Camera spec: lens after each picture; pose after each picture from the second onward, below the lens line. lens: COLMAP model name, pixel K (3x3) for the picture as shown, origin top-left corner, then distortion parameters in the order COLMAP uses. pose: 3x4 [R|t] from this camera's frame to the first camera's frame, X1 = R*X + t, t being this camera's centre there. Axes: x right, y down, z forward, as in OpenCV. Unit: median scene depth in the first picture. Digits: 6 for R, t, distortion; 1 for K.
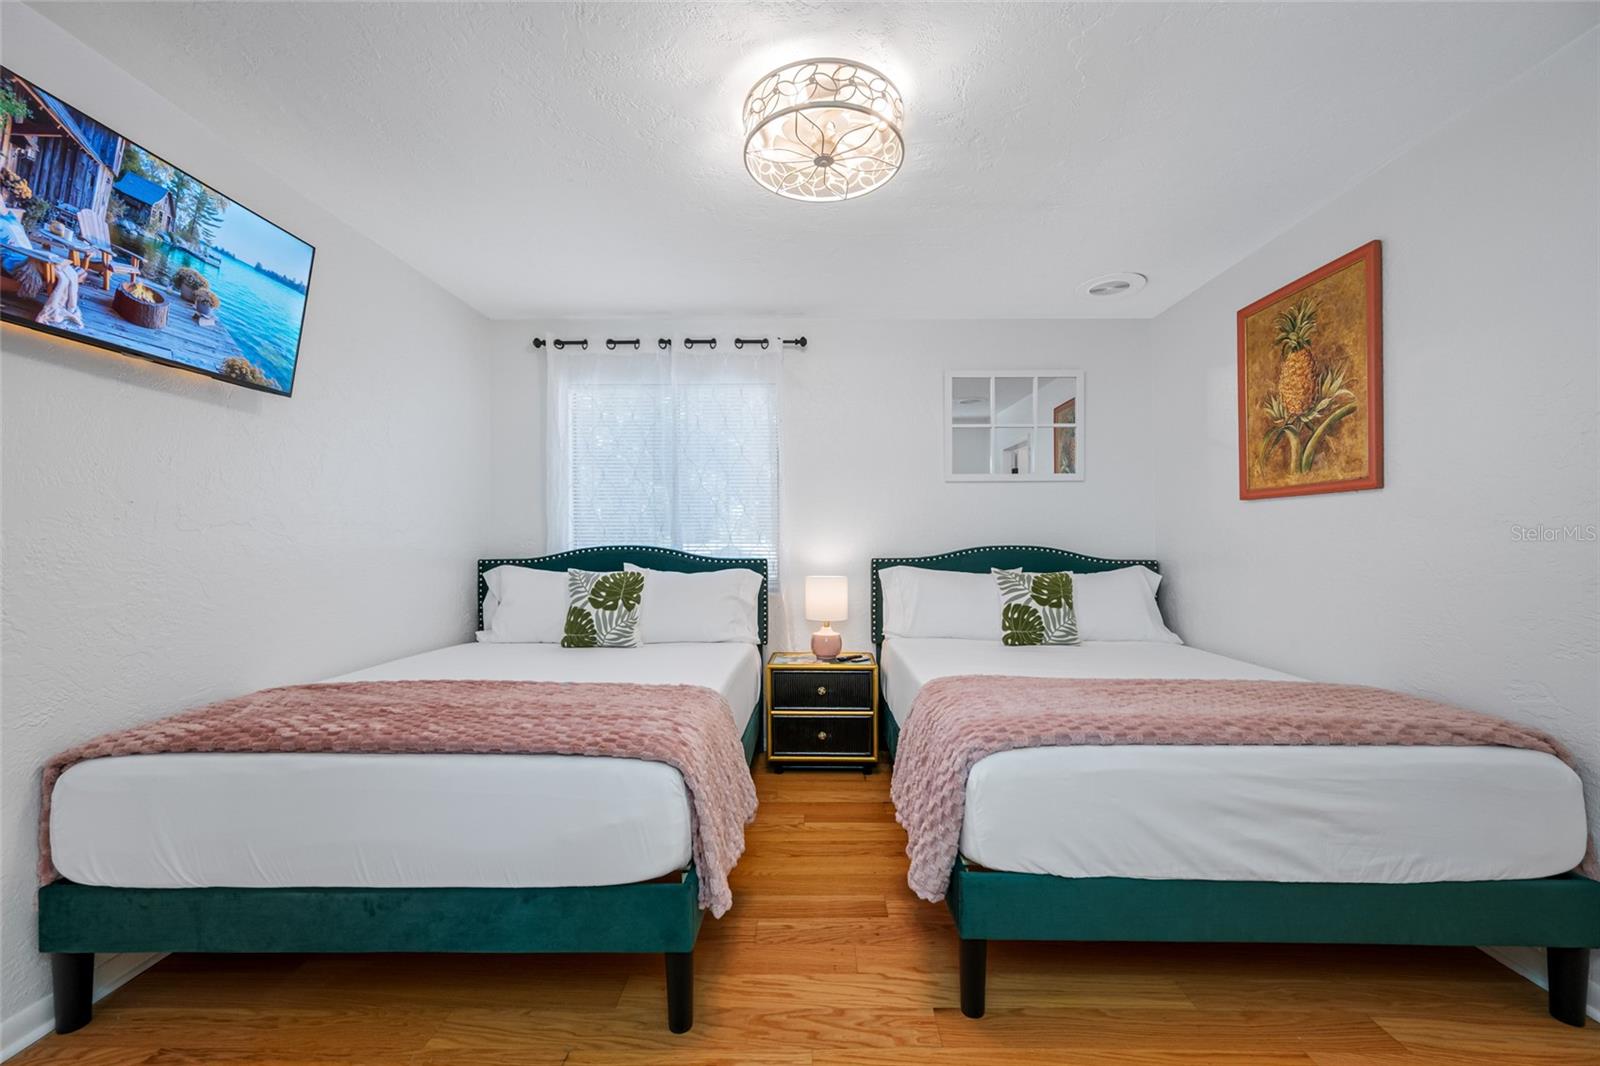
lens RADIAL K [[667.7, 0, 798.2], [0, 667.7, 541.4], [0, 0, 1]] dist [0.000589, -0.000204]
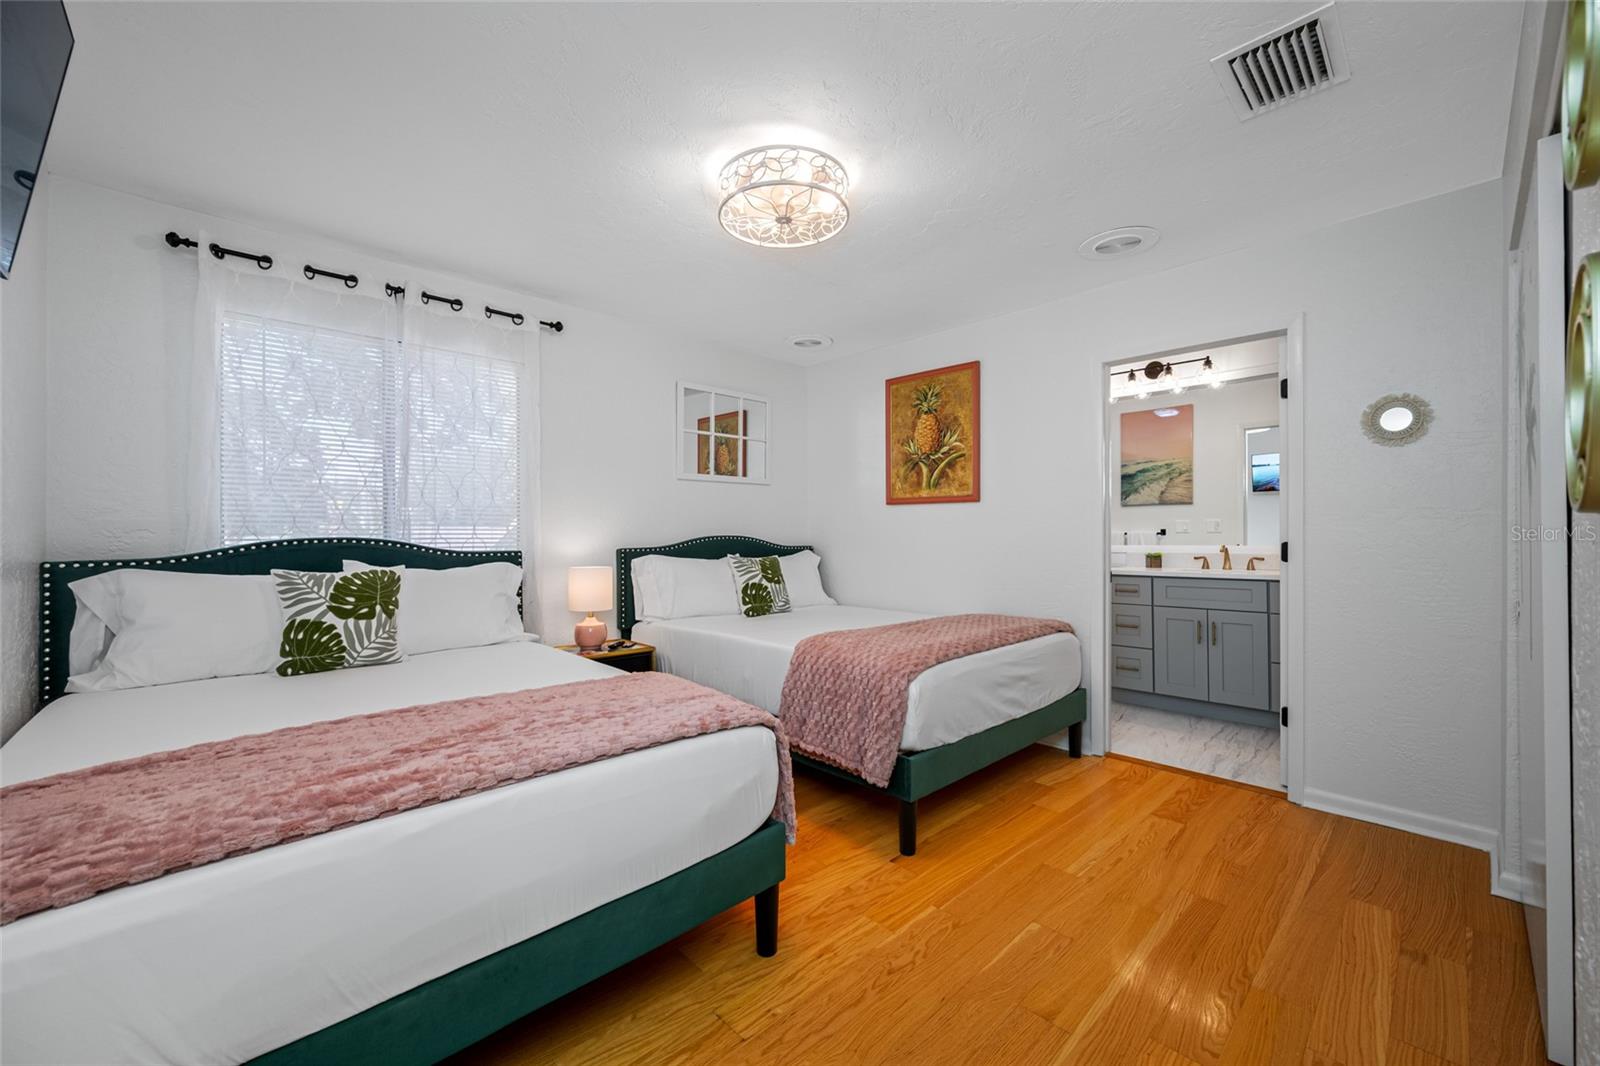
lens RADIAL K [[645.1, 0, 832.8], [0, 645.1, 531.8], [0, 0, 1]] dist [0.000278, -0.000471]
pose [[0.691409, 0.000047, 0.722463, -0.499941], [0.001245, 0.999998, -0.001255, 0.001261], [-0.722462, 0.001767, 0.691408, 0.080571]]
